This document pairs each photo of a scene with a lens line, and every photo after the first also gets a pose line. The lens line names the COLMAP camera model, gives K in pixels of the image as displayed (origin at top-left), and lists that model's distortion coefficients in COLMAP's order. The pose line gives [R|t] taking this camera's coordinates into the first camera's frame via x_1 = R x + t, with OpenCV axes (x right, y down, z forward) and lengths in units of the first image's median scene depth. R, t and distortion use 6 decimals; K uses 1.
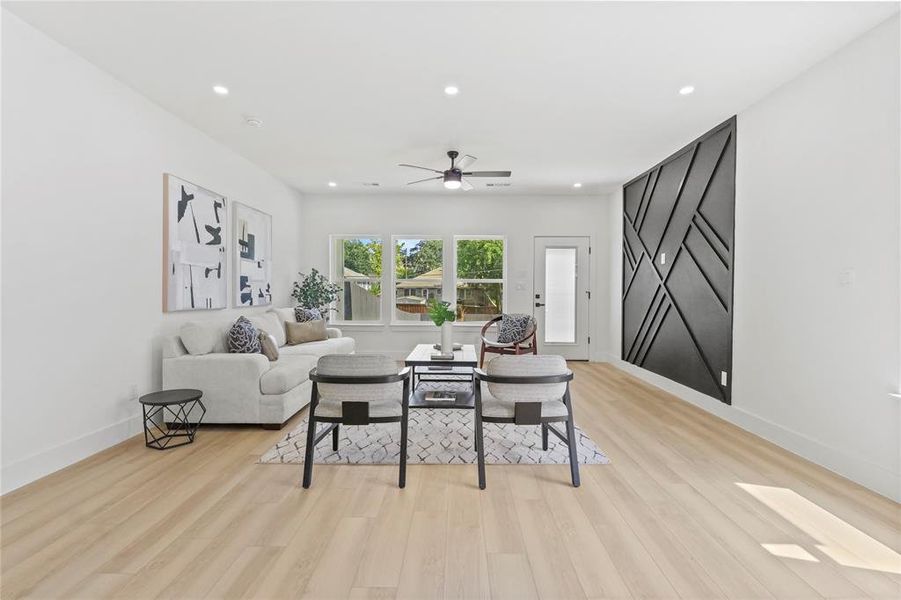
lens RADIAL K [[410.8, 0, 450.0], [0, 410.8, 296.2], [0, 0, 1]] dist [-0.006286, -0.000422]
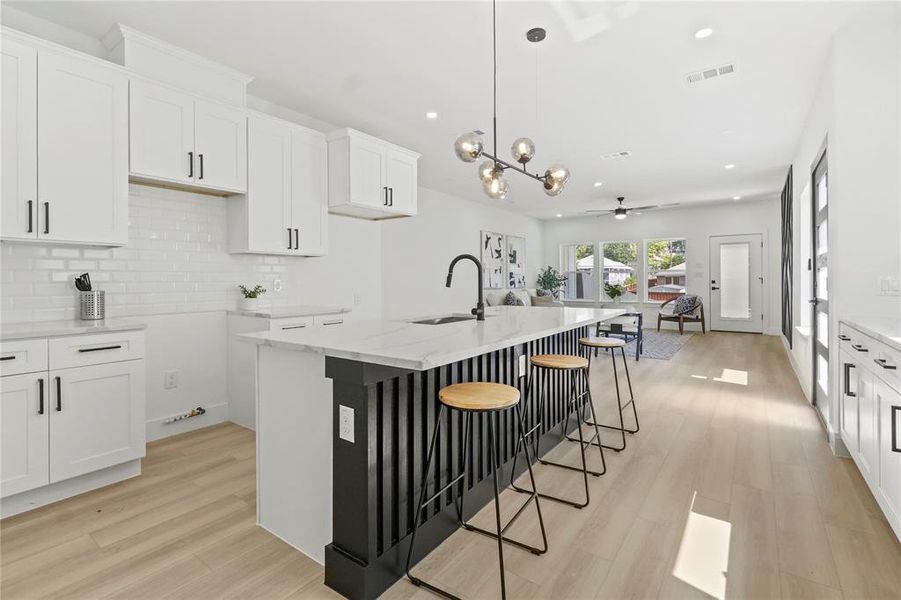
lens RADIAL K [[410.8, 0, 455.0], [0, 410.8, 282.1], [0, 0, 1]] dist [-0.006286, -0.000422]
pose [[0.822025, -0.006855, -0.569410, 0.404510], [0.002034, 0.999957, -0.009101, 0.015887], [0.569448, 0.006323, 0.822003, -0.787178]]
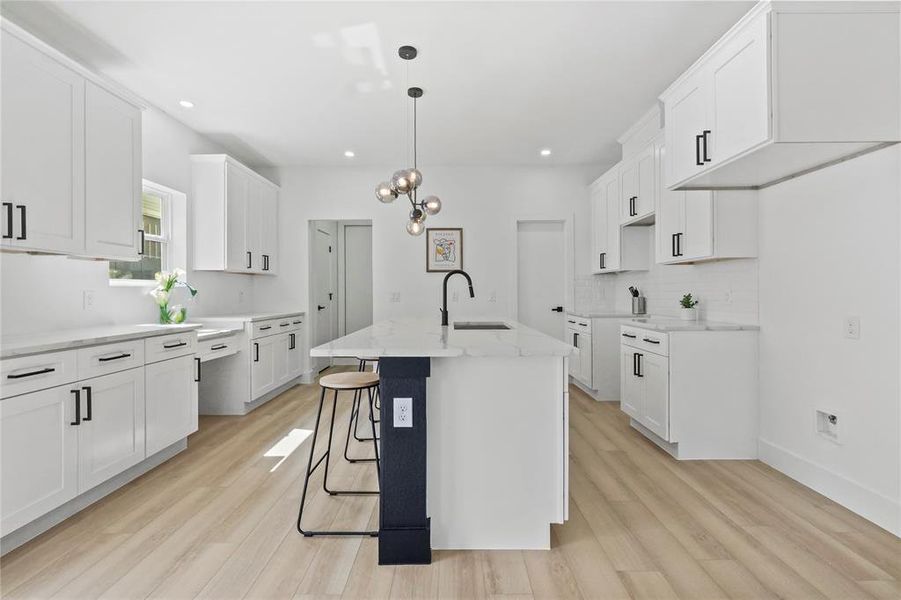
lens RADIAL K [[410.8, 0, 454.4], [0, 410.8, 293.0], [0, 0, 1]] dist [-0.006286, -0.000422]
pose [[-0.999808, -0.006337, -0.018564, 0.134673], [-0.006613, 0.999868, 0.014811, 0.000509], [0.018468, 0.014931, -0.999718, 0.281307]]
